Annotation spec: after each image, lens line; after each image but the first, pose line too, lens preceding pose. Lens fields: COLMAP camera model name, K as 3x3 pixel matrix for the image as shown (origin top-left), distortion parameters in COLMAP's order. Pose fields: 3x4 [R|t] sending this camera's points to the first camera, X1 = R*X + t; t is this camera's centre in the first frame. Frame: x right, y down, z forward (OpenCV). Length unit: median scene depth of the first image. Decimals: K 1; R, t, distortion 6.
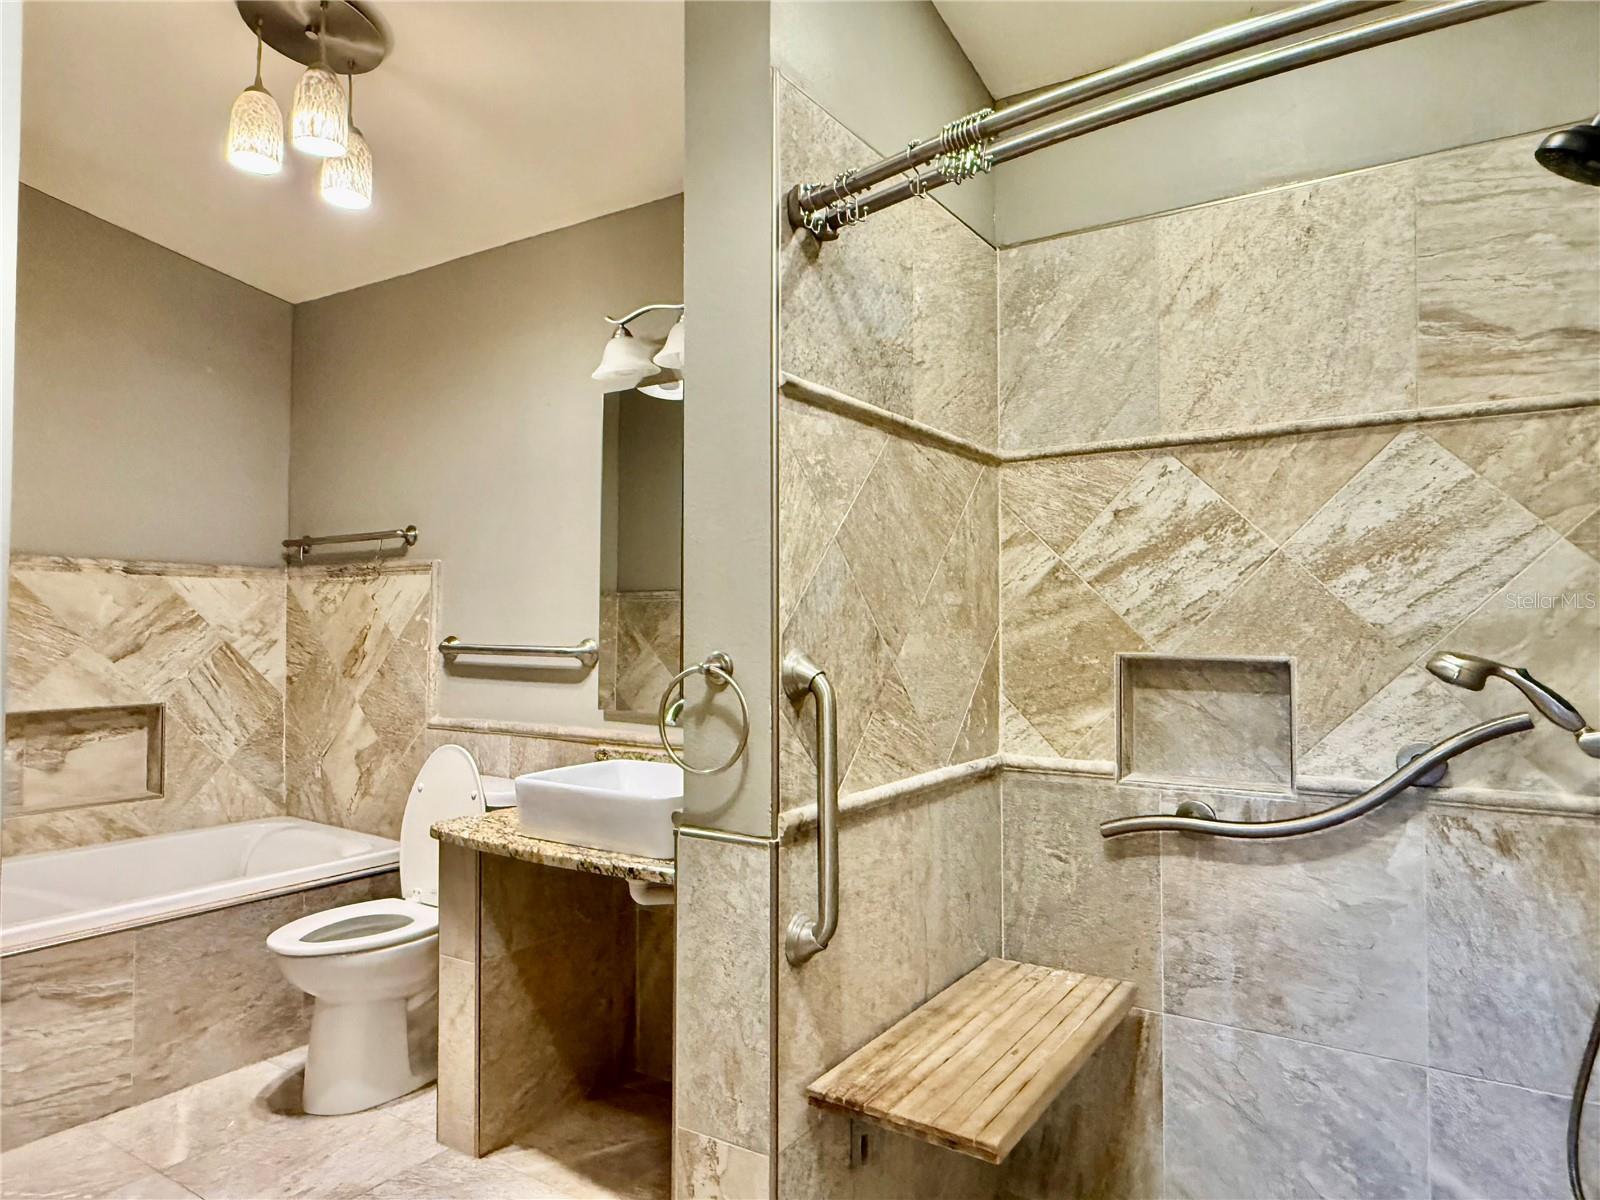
lens RADIAL K [[1020.7, 0, 787.6], [0, 1020.7, 605.6], [0, 0, 1]] dist [0.001569, 0.000472]
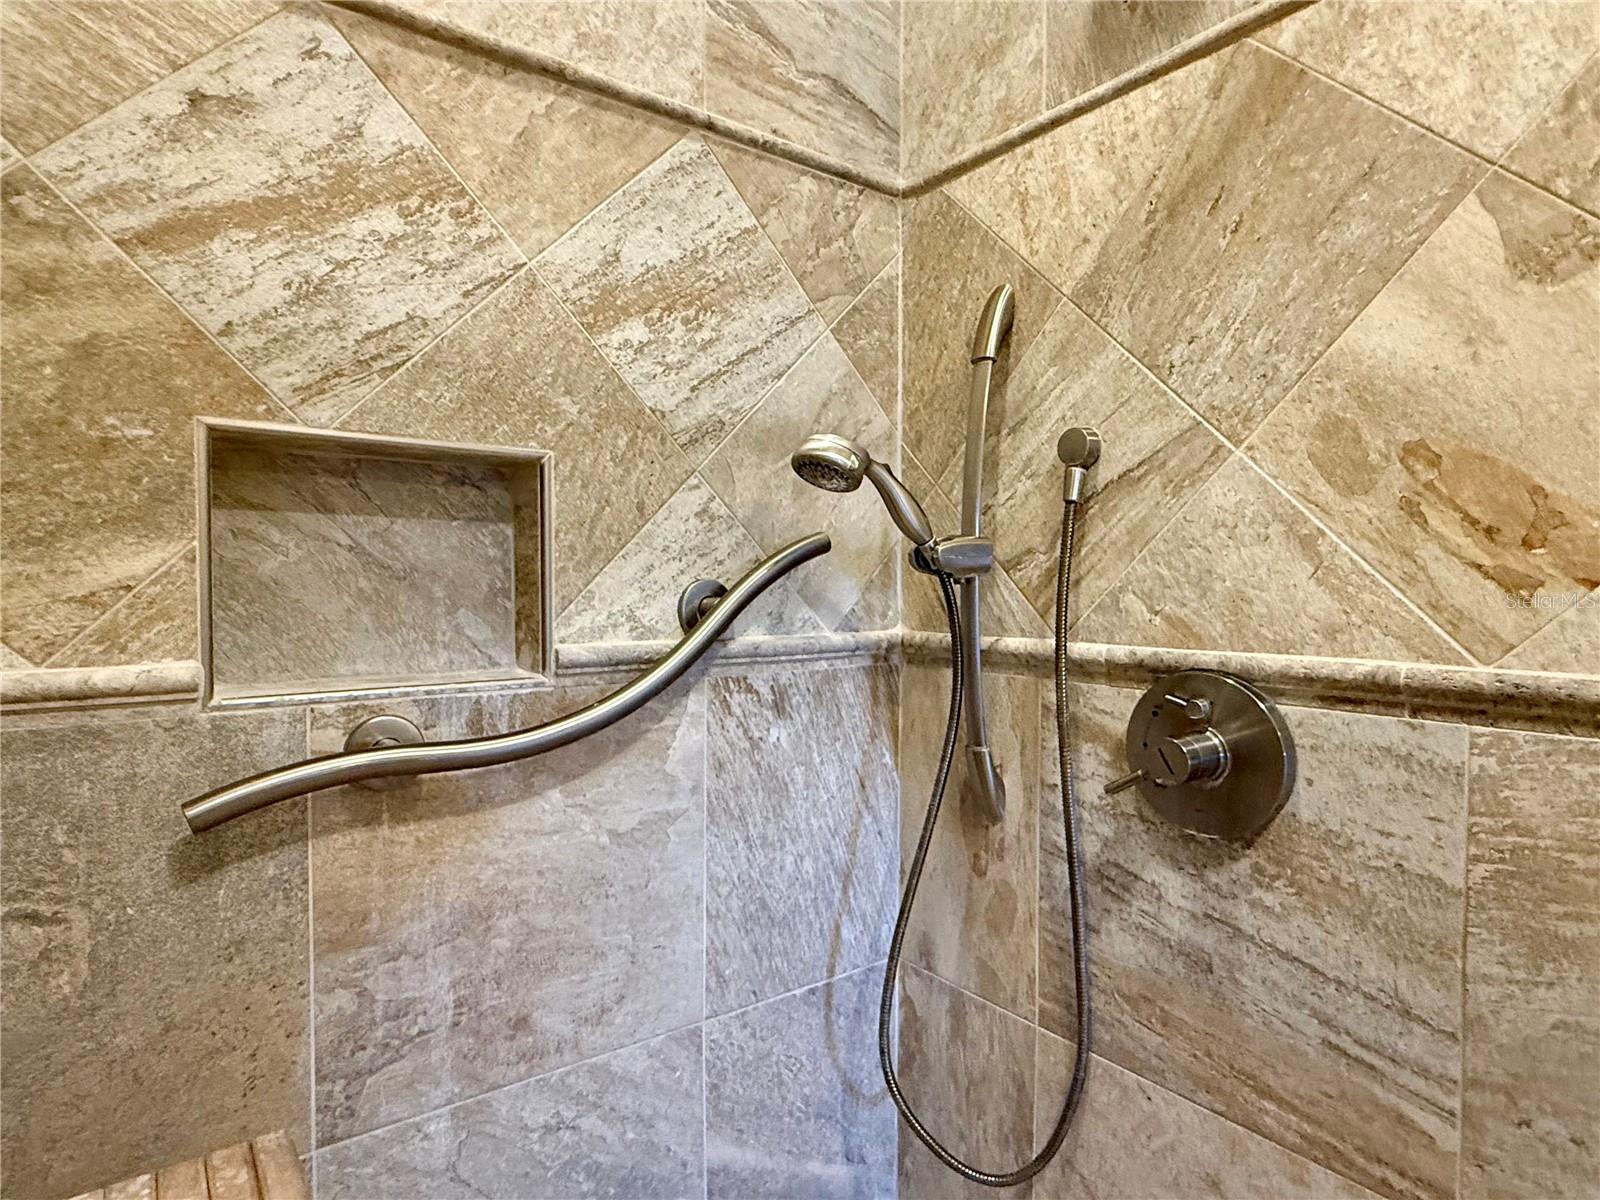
lens RADIAL K [[881.1, 0, 790.0], [0, 881.1, 602.2], [0, 0, 1]] dist [-0.001040, 0.001441]
pose [[0.346200, -0.022149, 0.937899, 0.048106], [-0.019709, 0.999329, 0.030875, 0.107520], [-0.937954, -0.029174, 0.345531, 0.609204]]
